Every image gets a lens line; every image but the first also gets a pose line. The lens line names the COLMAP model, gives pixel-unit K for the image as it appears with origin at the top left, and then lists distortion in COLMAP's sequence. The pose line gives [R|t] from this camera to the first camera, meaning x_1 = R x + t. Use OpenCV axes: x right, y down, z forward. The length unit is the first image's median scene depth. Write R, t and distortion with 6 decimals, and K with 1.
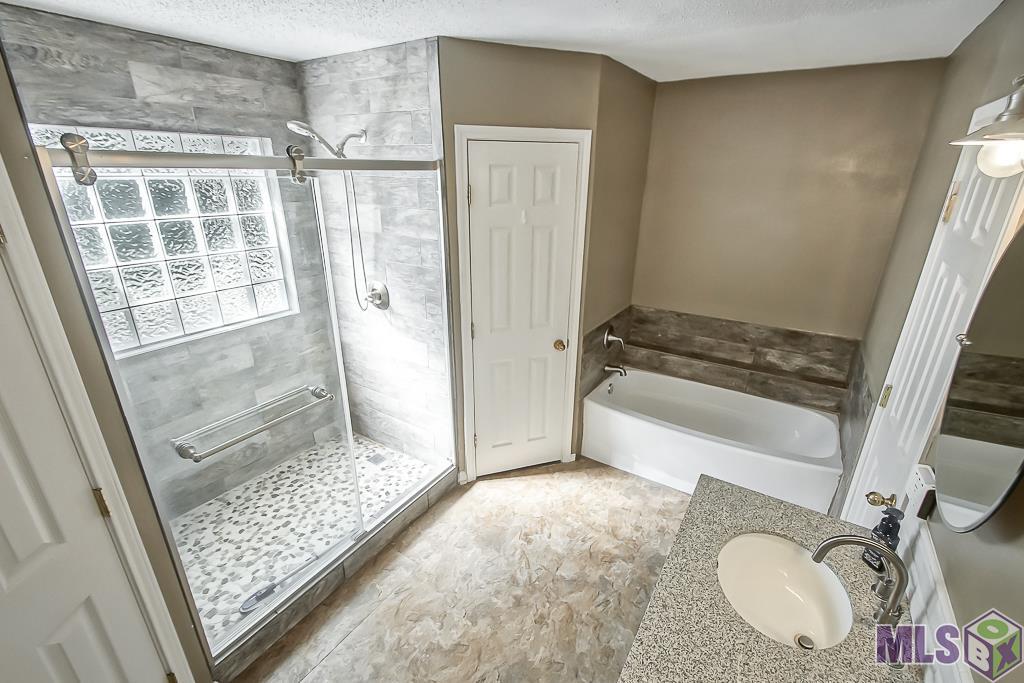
lens RADIAL K [[453.4, 0, 512.6], [0, 453.4, 344.7], [0, 0, 1]] dist [0.017216, -0.006126]
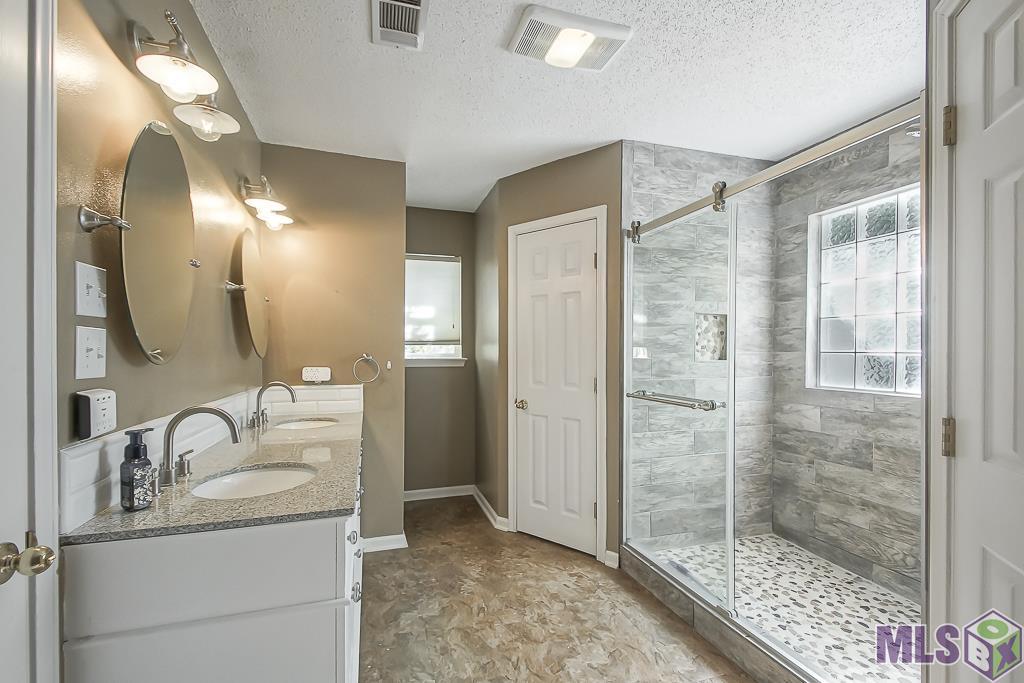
lens RADIAL K [[453.4, 0, 511.6], [0, 453.4, 346.5], [0, 0, 1]] dist [0.017216, -0.006126]
pose [[-0.634759, -0.008435, -0.772664, 0.519745], [-0.278510, 0.935227, 0.218593, -0.096661], [0.720772, 0.353949, -0.595993, 0.977567]]
